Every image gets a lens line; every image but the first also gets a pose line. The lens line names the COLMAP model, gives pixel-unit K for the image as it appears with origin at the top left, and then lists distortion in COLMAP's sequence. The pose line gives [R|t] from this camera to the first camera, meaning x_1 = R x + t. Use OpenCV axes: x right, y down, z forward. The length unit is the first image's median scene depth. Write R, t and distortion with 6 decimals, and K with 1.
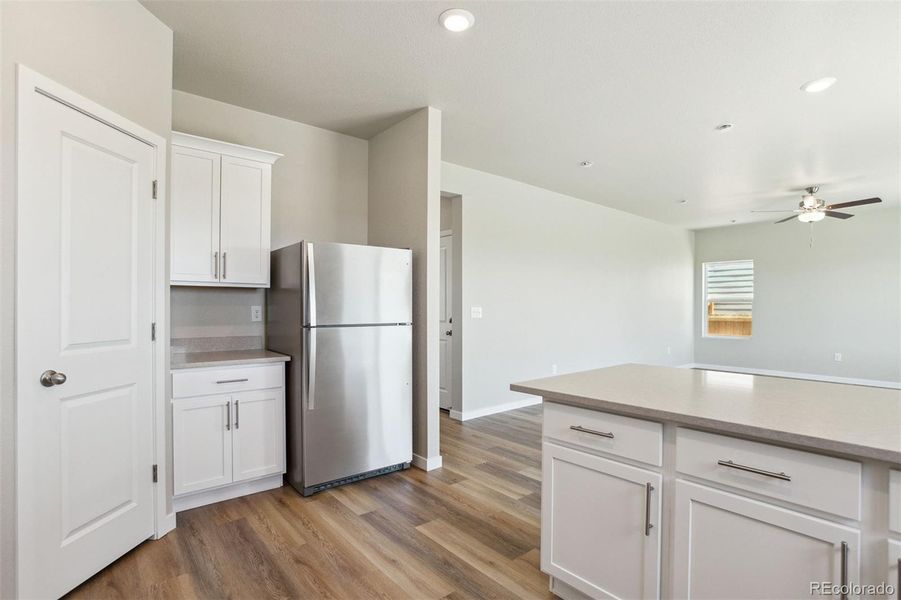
lens RADIAL K [[430.4, 0, 448.7], [0, 430.4, 308.8], [0, 0, 1]] dist [0.000133, 0.000117]
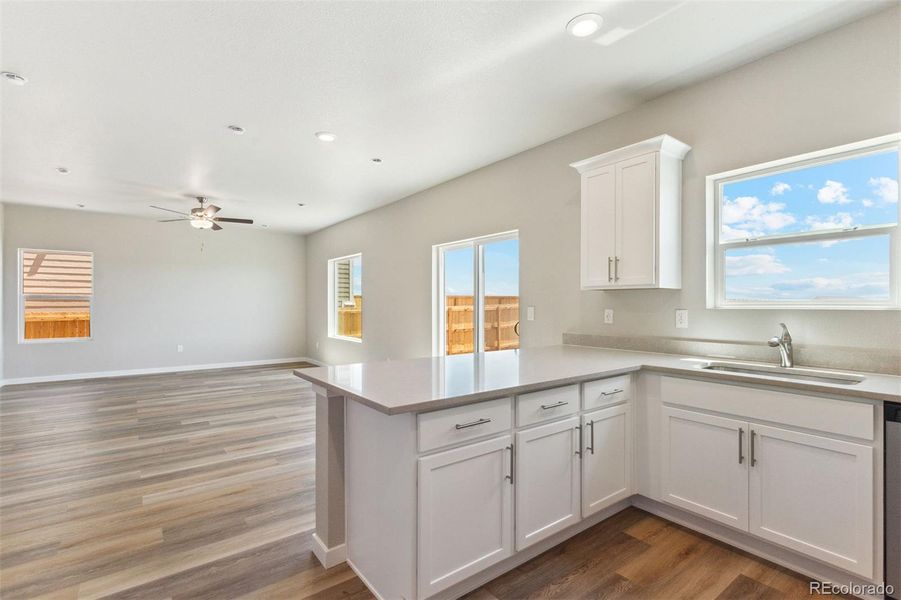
lens RADIAL K [[431.3, 0, 450.5], [0, 431.3, 300.0], [0, 0, 1]] dist [-0.000126, 0.000027]
pose [[0.056693, 0.004761, 0.998380, -0.248114], [0.005658, 0.999971, -0.005090, -0.008379], [-0.998376, 0.005938, 0.056665, 0.317974]]
